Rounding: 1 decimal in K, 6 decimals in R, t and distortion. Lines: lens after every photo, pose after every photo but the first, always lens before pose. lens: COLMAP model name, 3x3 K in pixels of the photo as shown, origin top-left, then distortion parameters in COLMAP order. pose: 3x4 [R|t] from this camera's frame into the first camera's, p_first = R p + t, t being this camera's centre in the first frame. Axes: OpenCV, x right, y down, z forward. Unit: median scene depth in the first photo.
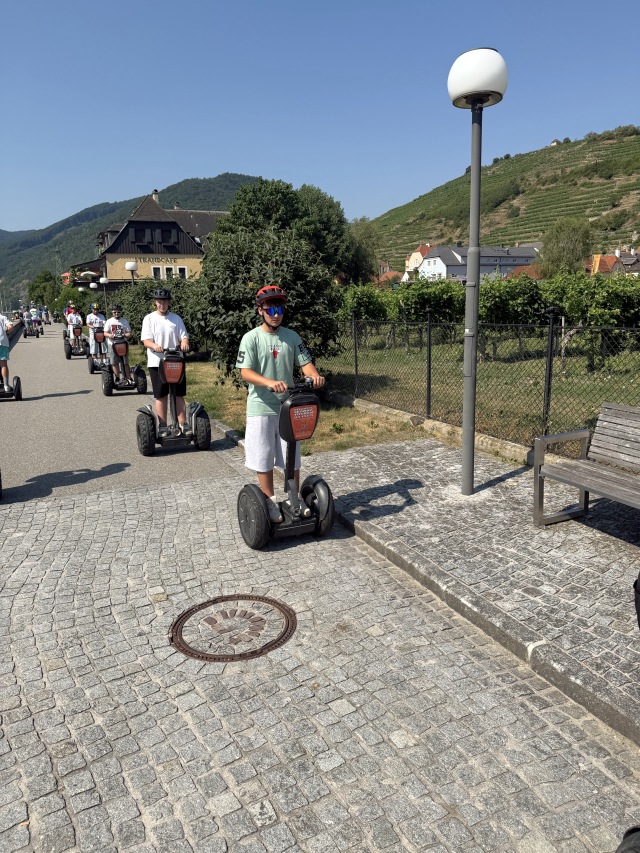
lens RADIAL K [[616.2, 0, 322.0], [0, 616.2, 428.8], [0, 0, 1]] dist [0.071180, -0.106497]
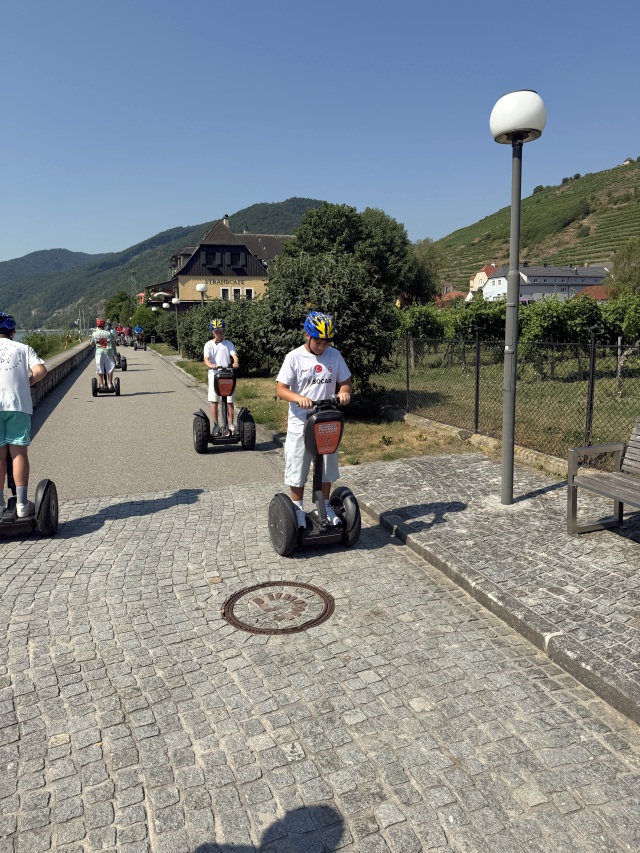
lens RADIAL K [[615.7, 0, 317.8], [0, 615.7, 415.8], [0, 0, 1]] dist [0.086310, -0.129293]
pose [[0.994343, 0.021483, -0.104026, 0.030961], [-0.026744, 0.998419, -0.049444, 0.022741], [0.102799, 0.051946, 0.993345, -0.101611]]
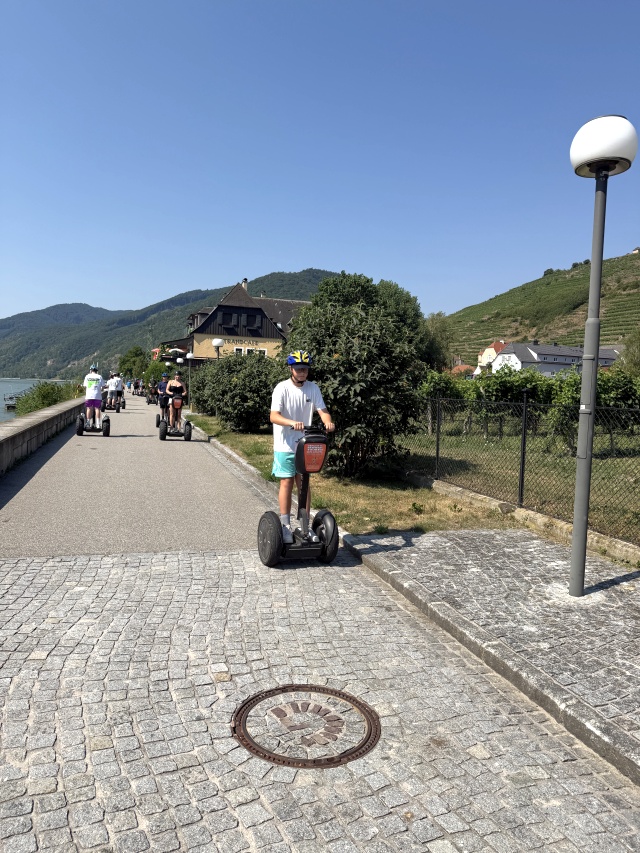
lens RADIAL K [[614.2, 0, 315.5], [0, 614.2, 424.2], [0, 0, 1]] dist [0.057087, -0.076001]
pose [[0.990463, 0.070189, -0.118557, -0.048169], [-0.086507, 0.986557, -0.138644, 0.027710], [0.107232, 0.147578, 0.983220, 0.093702]]
